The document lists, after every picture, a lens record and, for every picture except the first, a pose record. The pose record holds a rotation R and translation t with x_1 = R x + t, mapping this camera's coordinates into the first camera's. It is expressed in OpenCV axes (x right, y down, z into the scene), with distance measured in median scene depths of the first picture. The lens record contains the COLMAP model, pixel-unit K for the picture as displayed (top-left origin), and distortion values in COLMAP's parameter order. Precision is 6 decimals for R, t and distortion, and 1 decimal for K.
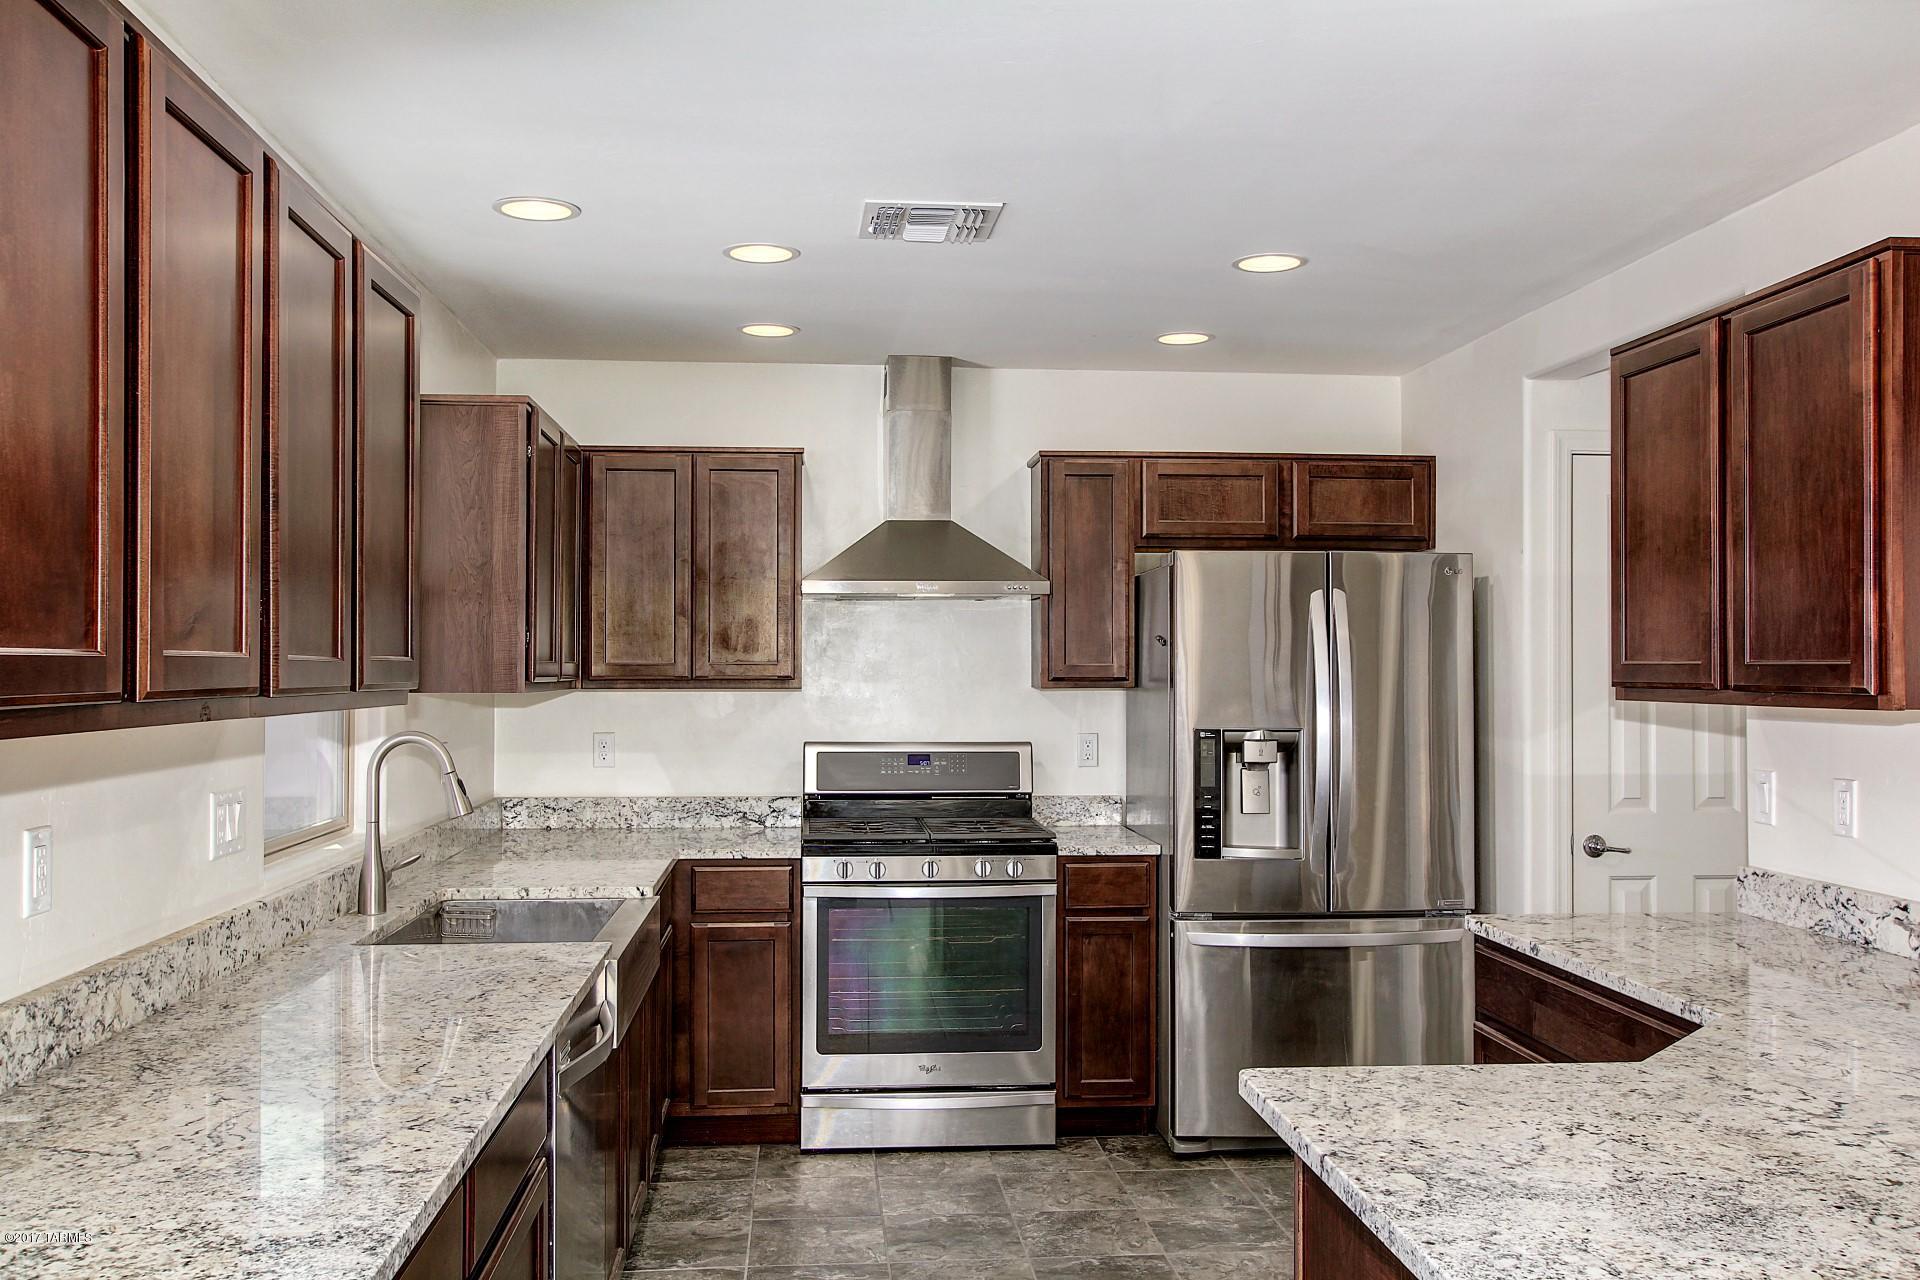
lens RADIAL K [[1726.2, 0, 956.9], [0, 1726.2, 638.1], [0, 0, 1]] dist [-0.000431, 0.002333]
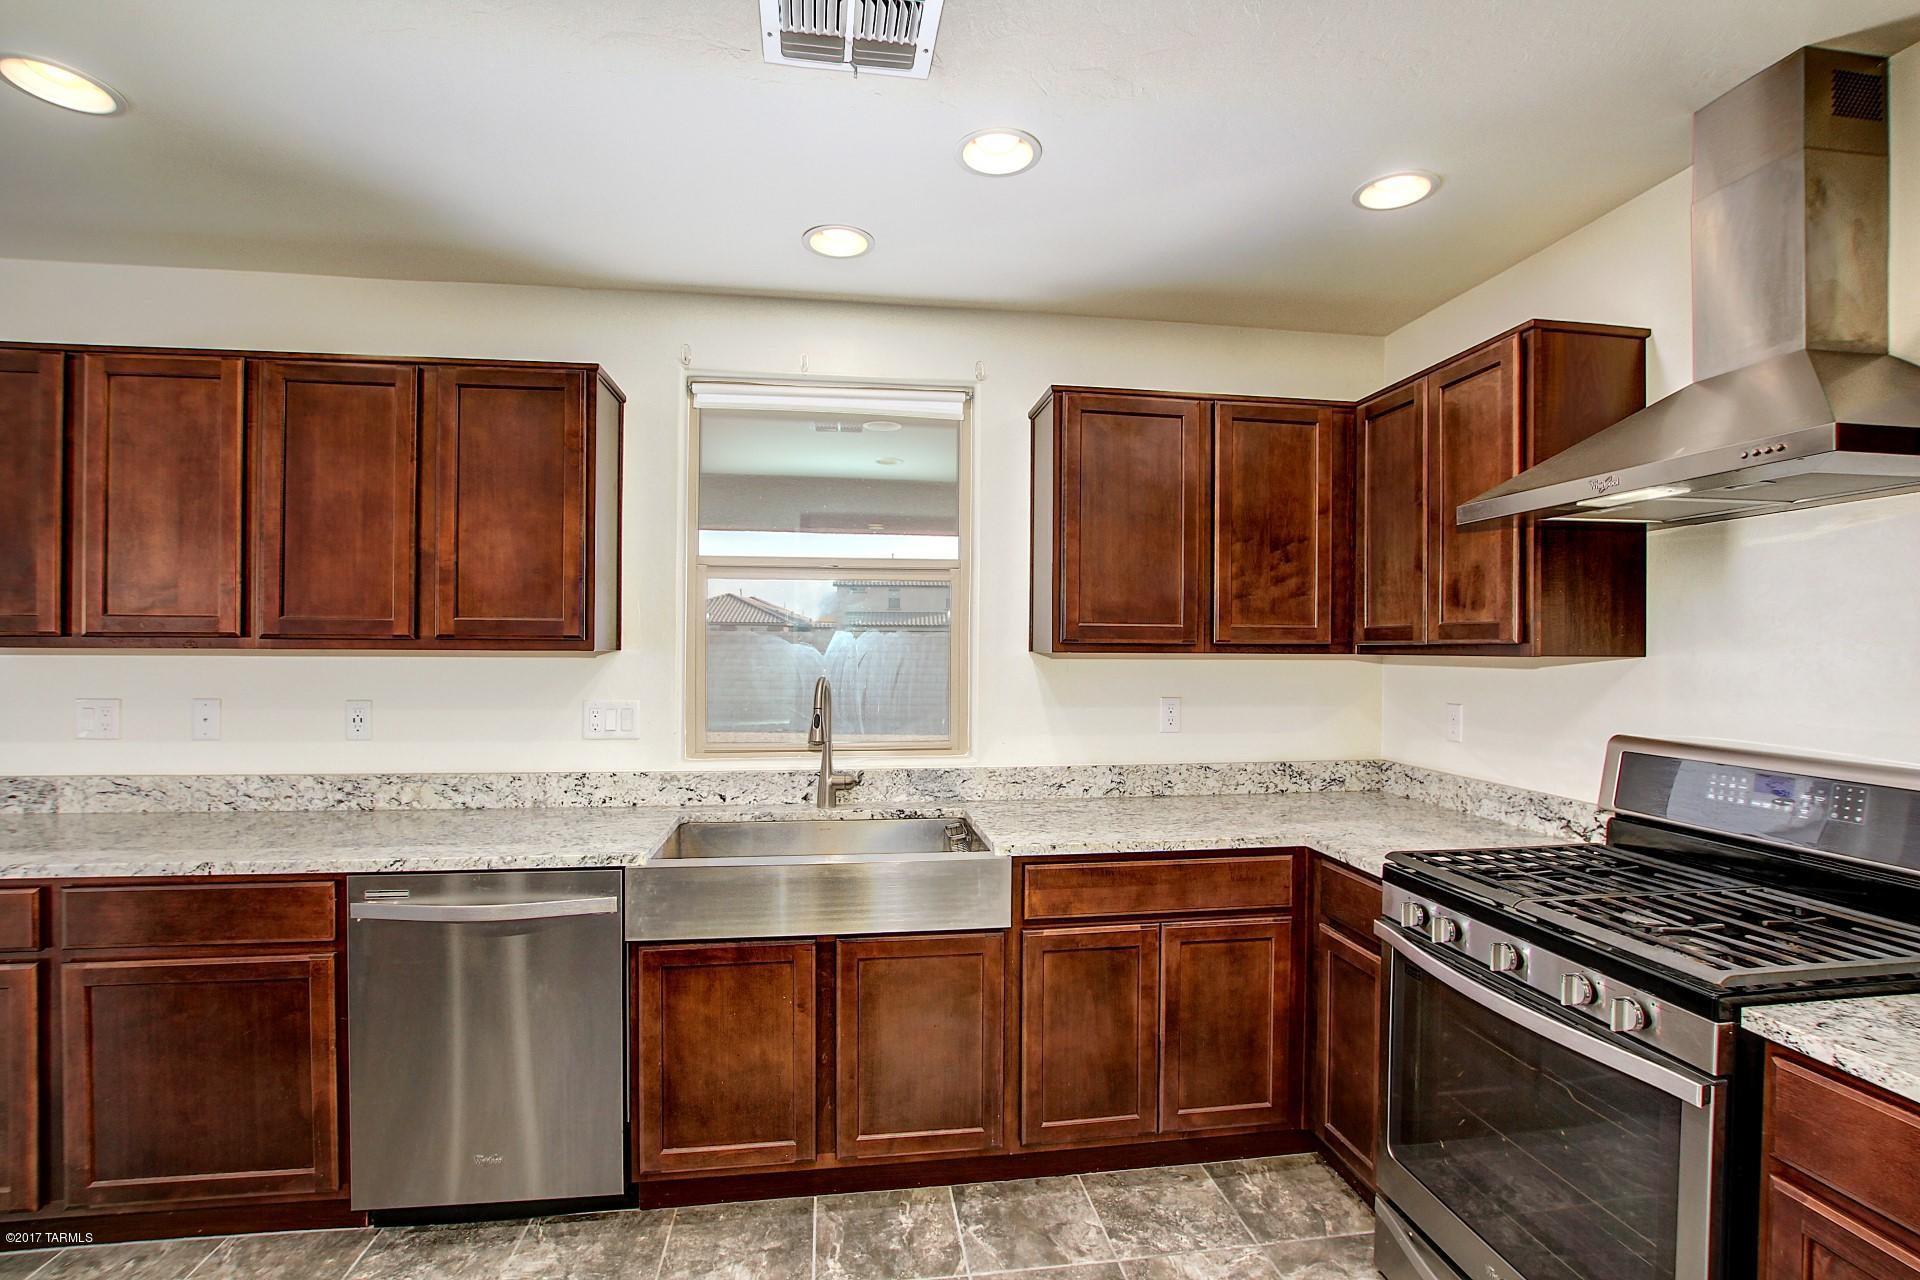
lens RADIAL K [[887.5, 0, 959.0], [0, 887.5, 647.7], [0, 0, 1]] dist [-0.021815, -0.000606]
pose [[0.043685, 0.000249, -0.999045, 0.271679], [0.013208, 0.999912, 0.000827, 0.022821], [0.998958, -0.013231, 0.043678, 0.775642]]
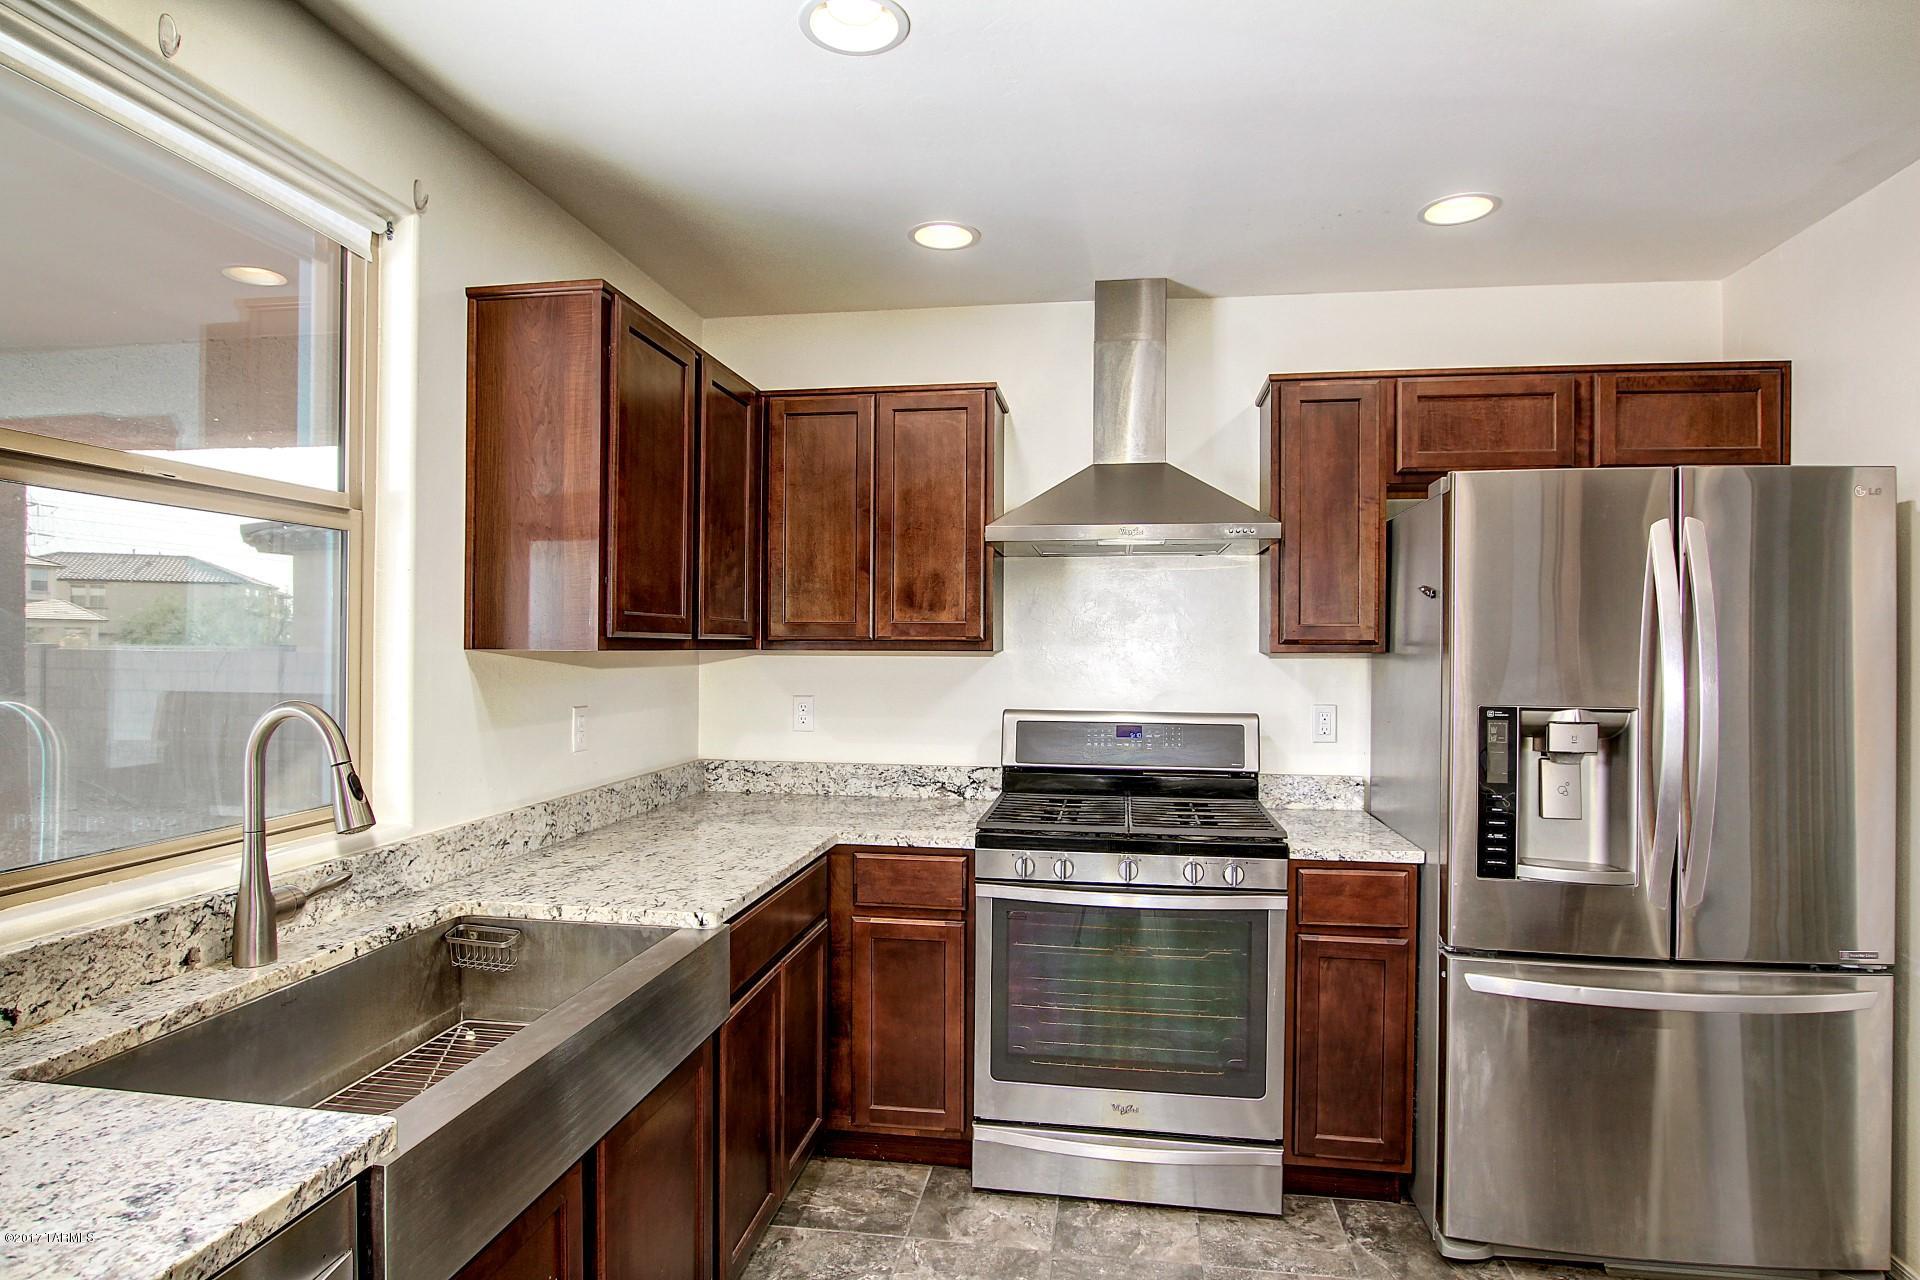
lens RADIAL K [[1043.2, 0, 963.8], [0, 1043.2, 648.5], [0, 0, 1]] dist [-0.024882, 0.004326]
pose [[0.970698, 0.005854, -0.240233, 0.026675], [-0.001412, 0.999825, 0.018658, 0.018439], [0.240300, -0.017772, 0.970536, 0.487274]]
